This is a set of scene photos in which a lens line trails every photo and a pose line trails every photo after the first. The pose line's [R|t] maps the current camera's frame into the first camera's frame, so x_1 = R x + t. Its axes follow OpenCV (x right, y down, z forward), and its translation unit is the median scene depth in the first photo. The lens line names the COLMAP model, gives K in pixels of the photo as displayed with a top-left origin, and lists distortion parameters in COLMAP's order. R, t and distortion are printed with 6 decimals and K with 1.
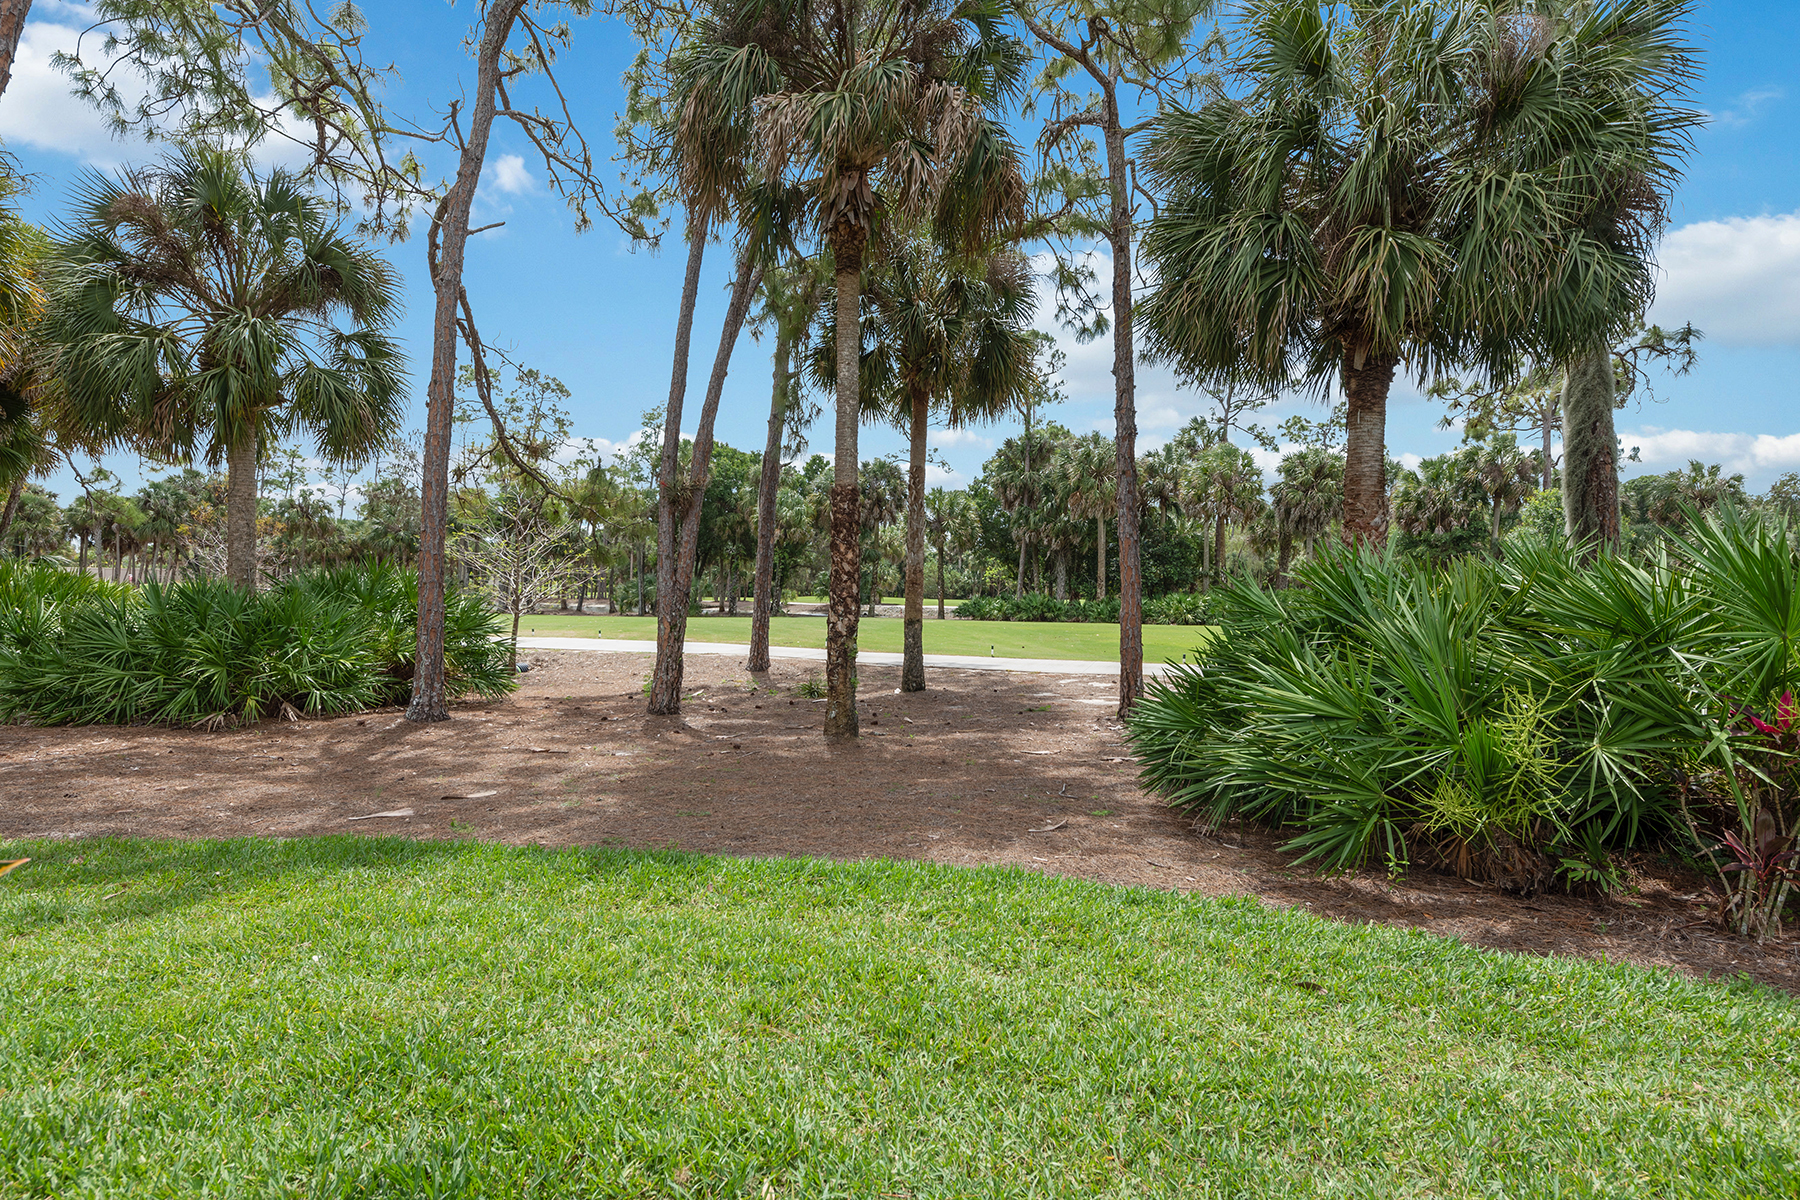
lens RADIAL K [[903.3, 0, 900.0], [0, 903.3, 600.0], [0, 0, 1]] dist [0.002853, 0.000303]
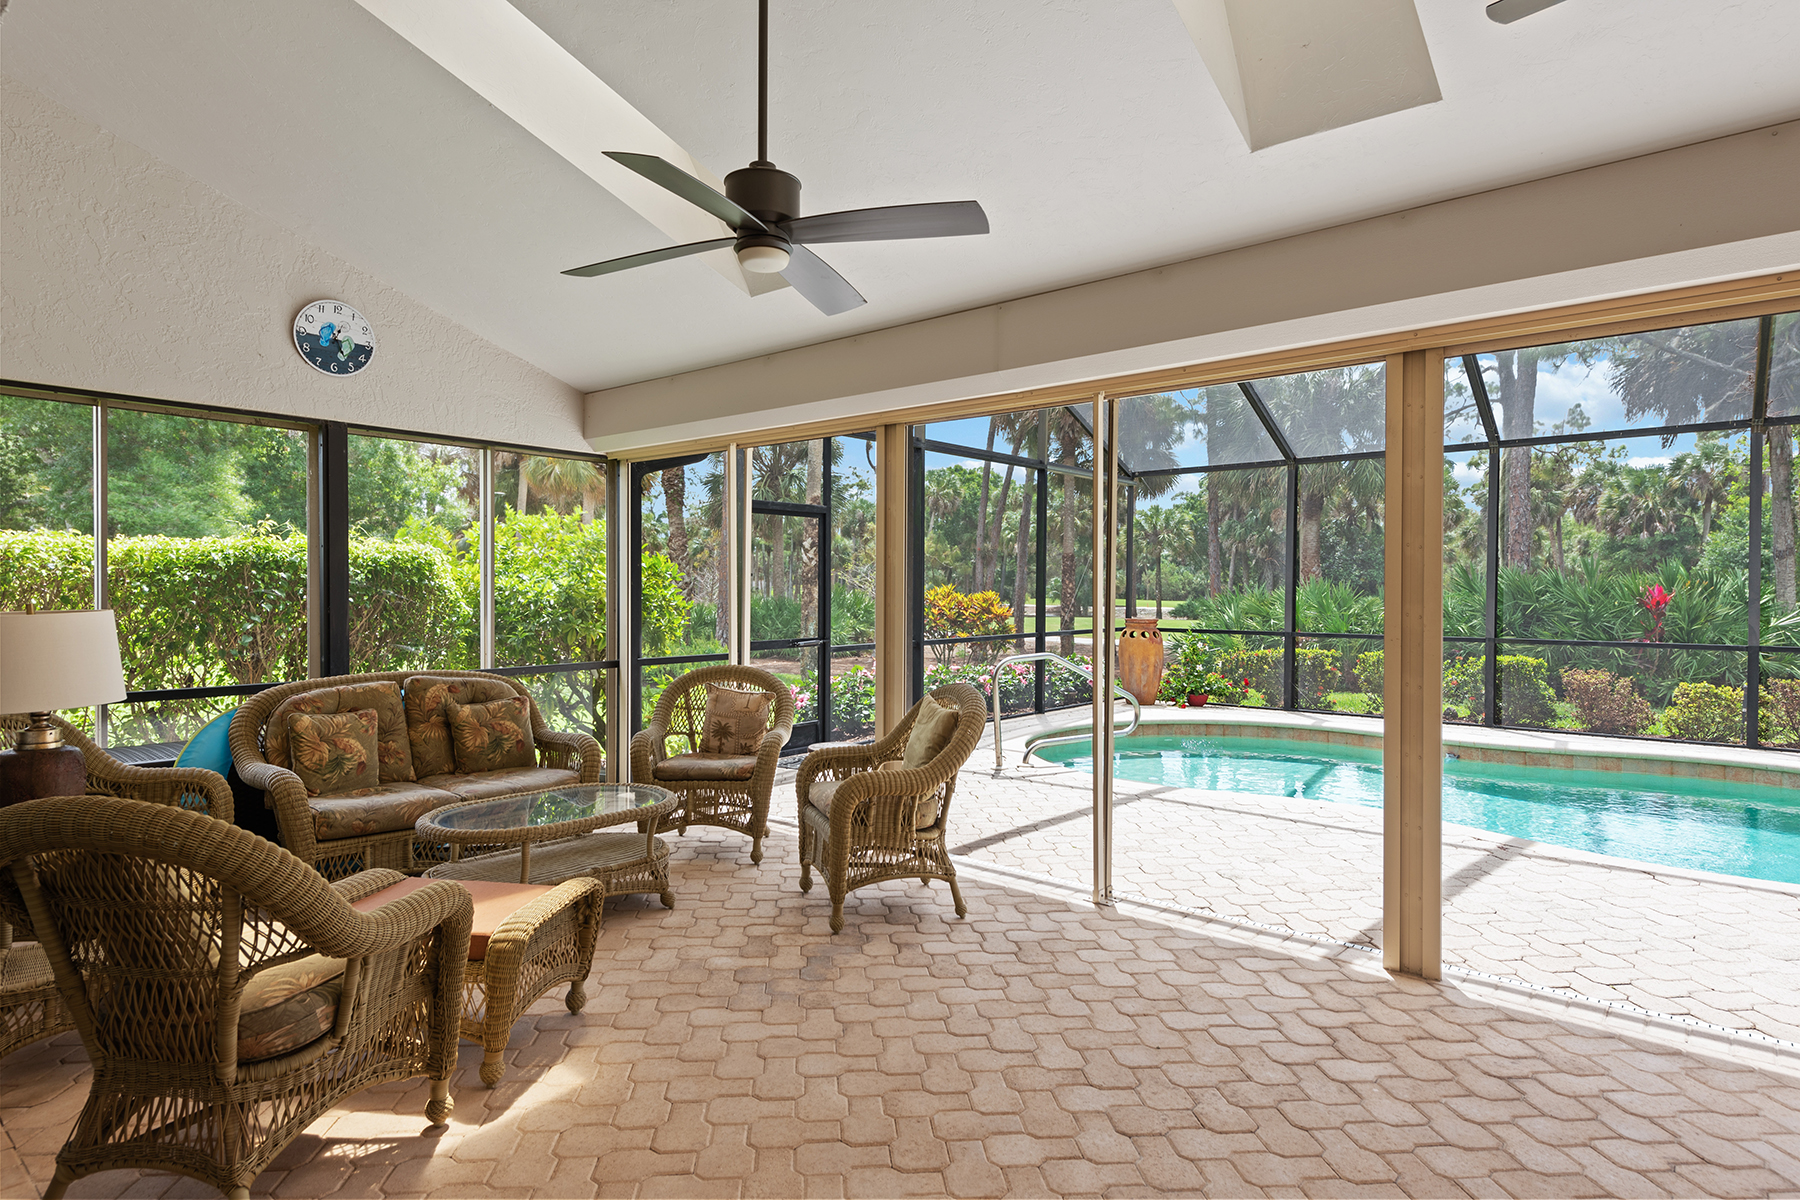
lens RADIAL K [[979.5, 0, 904.7], [0, 979.5, 593.4], [0, 0, 1]] dist [0.017105, -0.002577]
pose [[0.972223, -0.005617, -0.233987, 0.023777], [0.003919, 0.999963, -0.007721, -0.002855], [0.234022, 0.006590, 0.972209, -0.297981]]
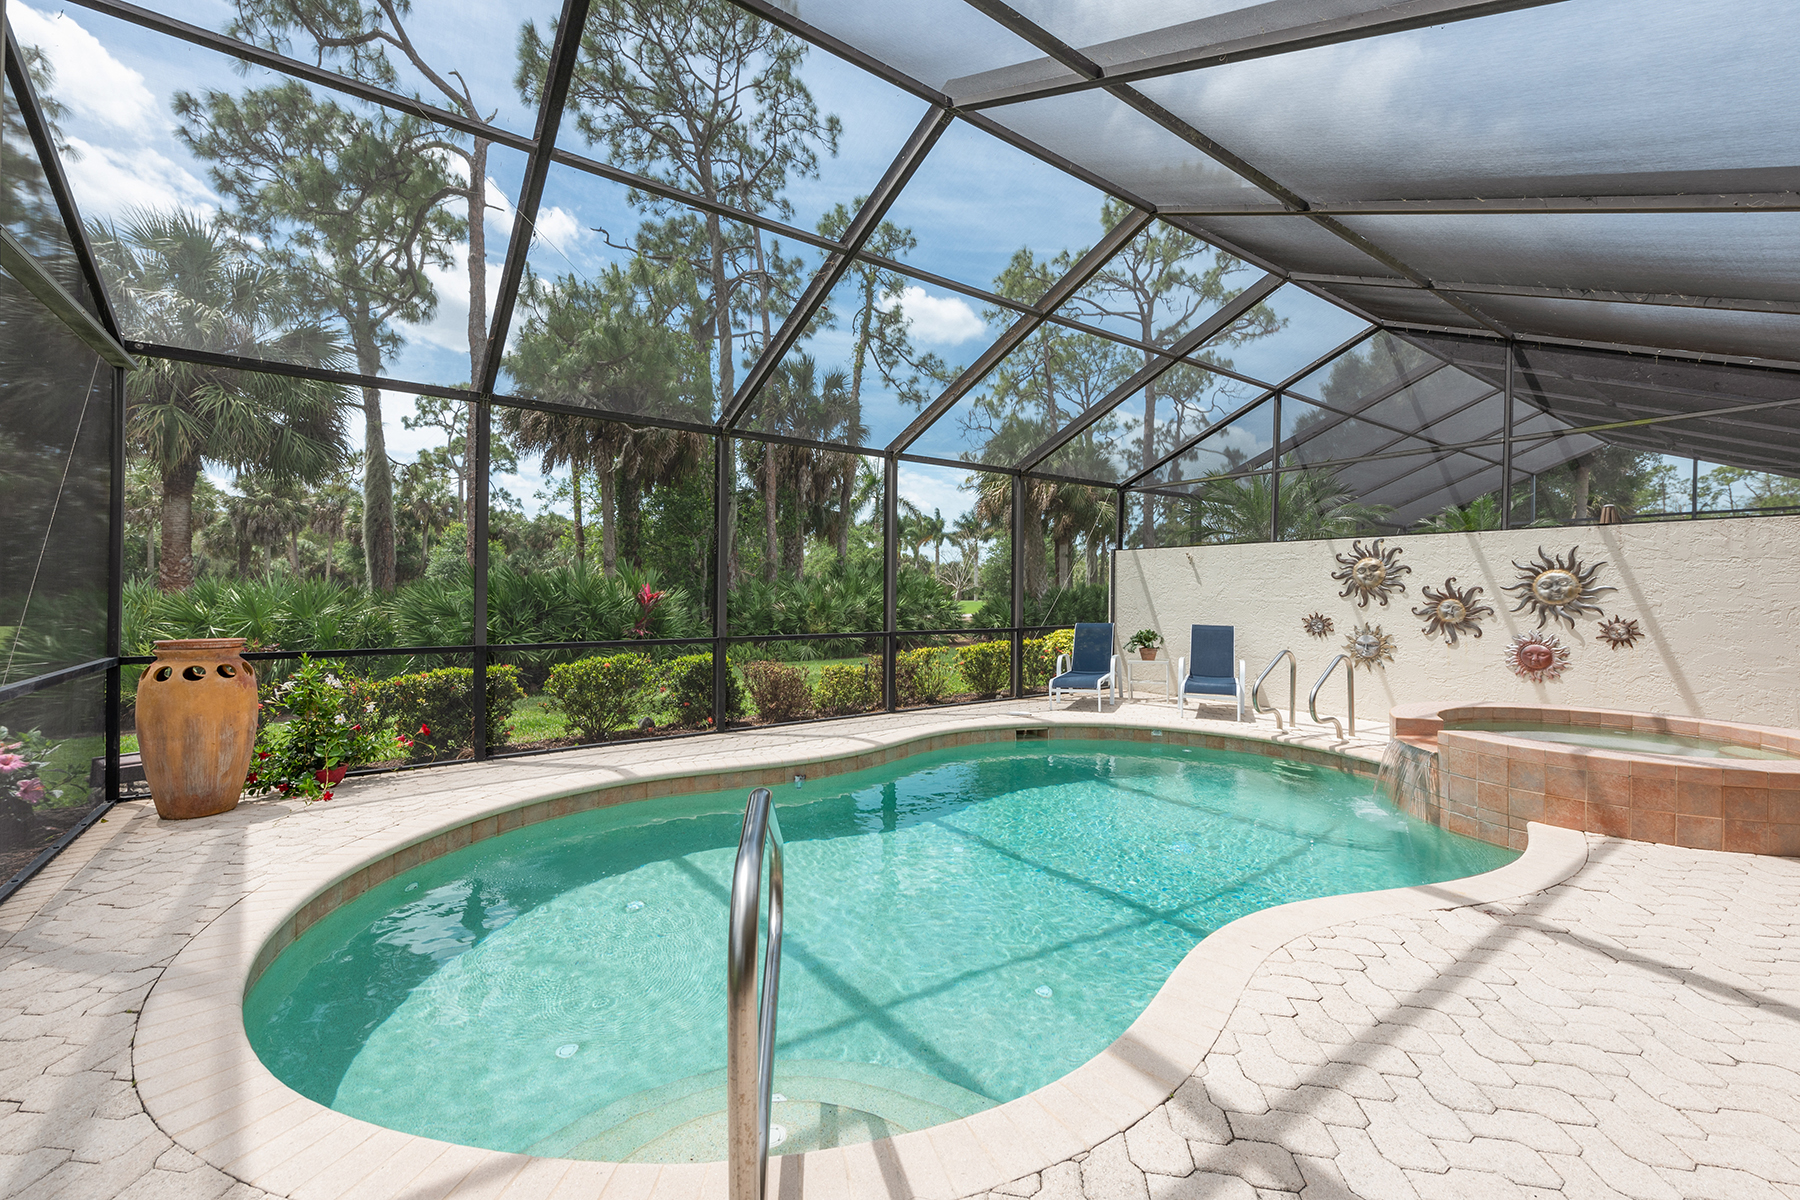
lens RADIAL K [[726.6, 0, 891.6], [0, 726.6, 593.4], [0, 0, 1]] dist [0.020361, -0.006061]
pose [[0.465423, -0.006606, 0.885064, -0.016366], [0.008256, 0.999961, 0.003122, -0.003399], [-0.885050, 0.005854, 0.465460, -0.164554]]
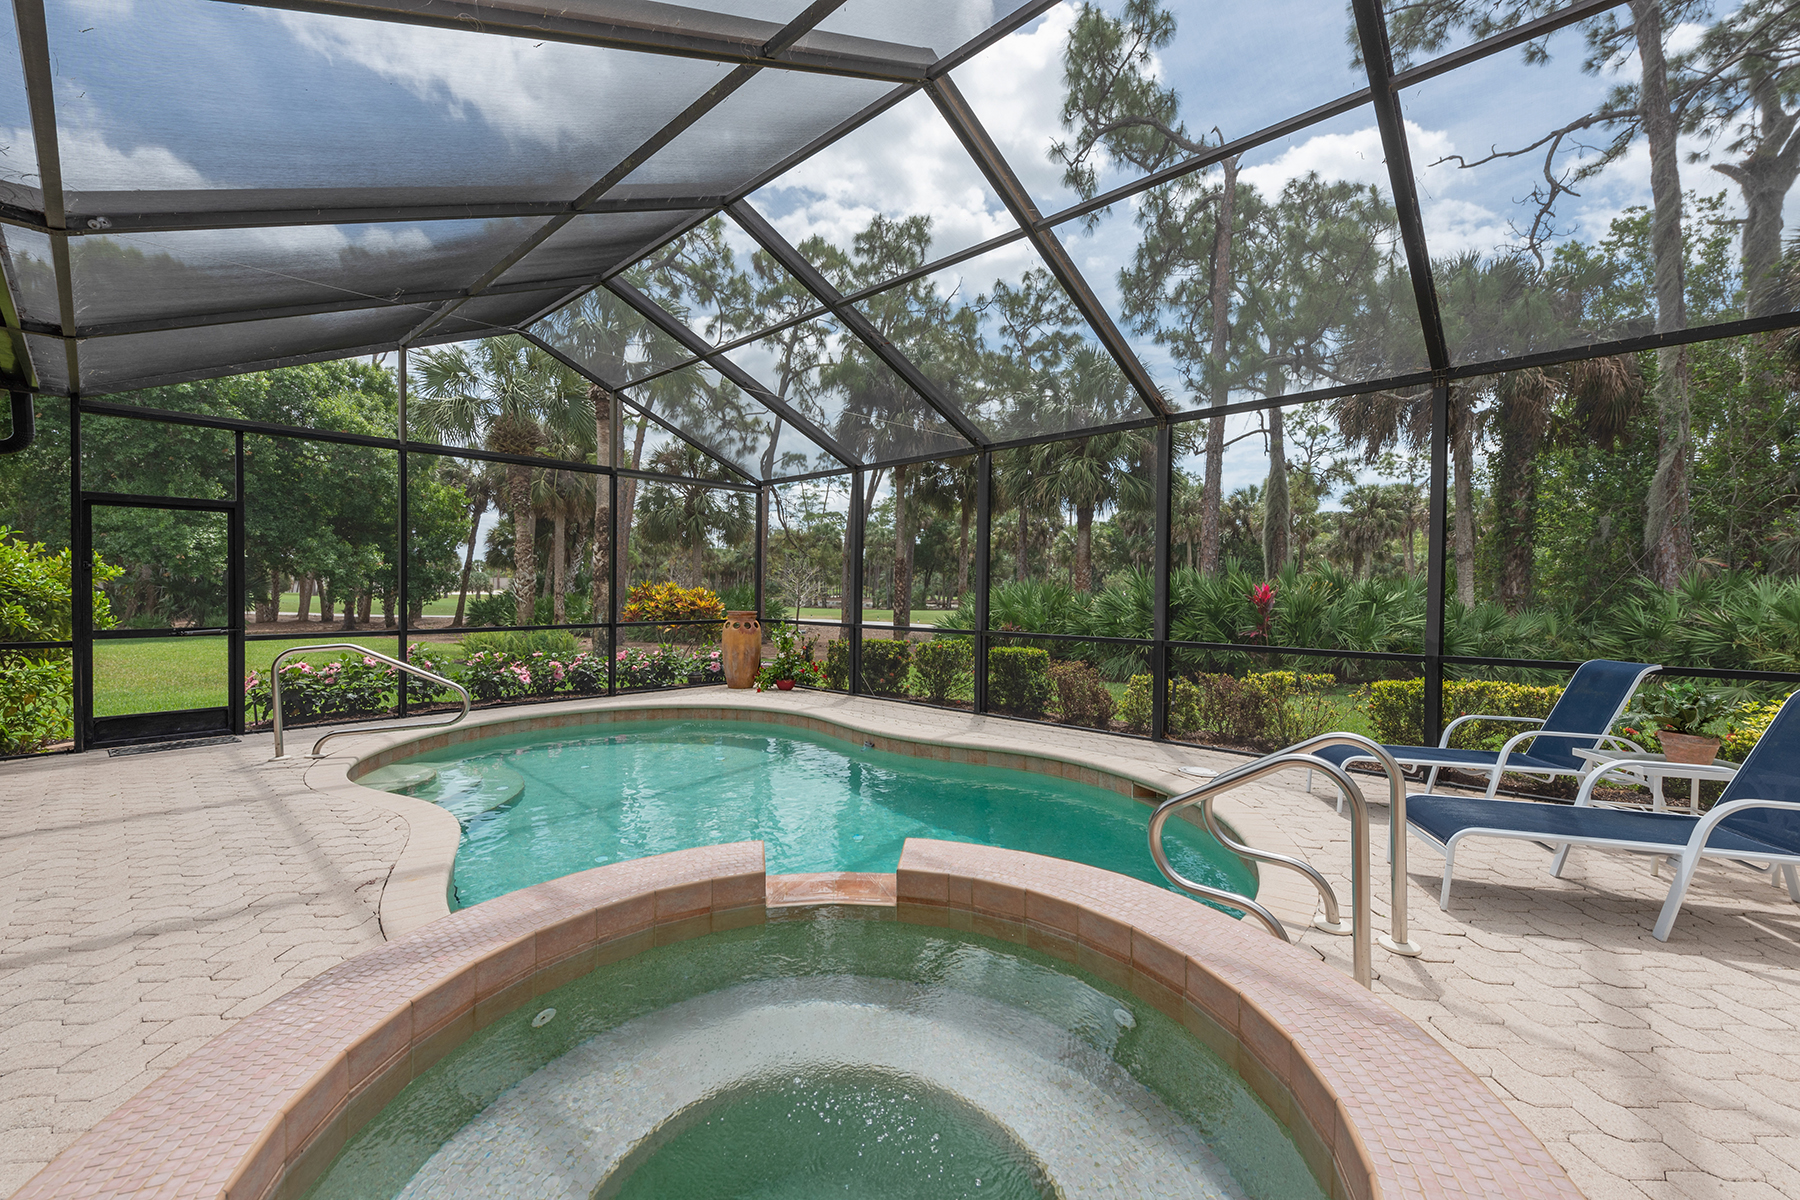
lens RADIAL K [[737.8, 0, 908.0], [0, 737.8, 593.4], [0, 0, 1]] dist [0.009601, -0.000435]
pose [[0.956873, -0.001937, -0.290499, 0.127385], [0.000035, 0.999979, -0.006552, -0.001878], [0.290505, 0.006259, 0.956853, -0.230393]]
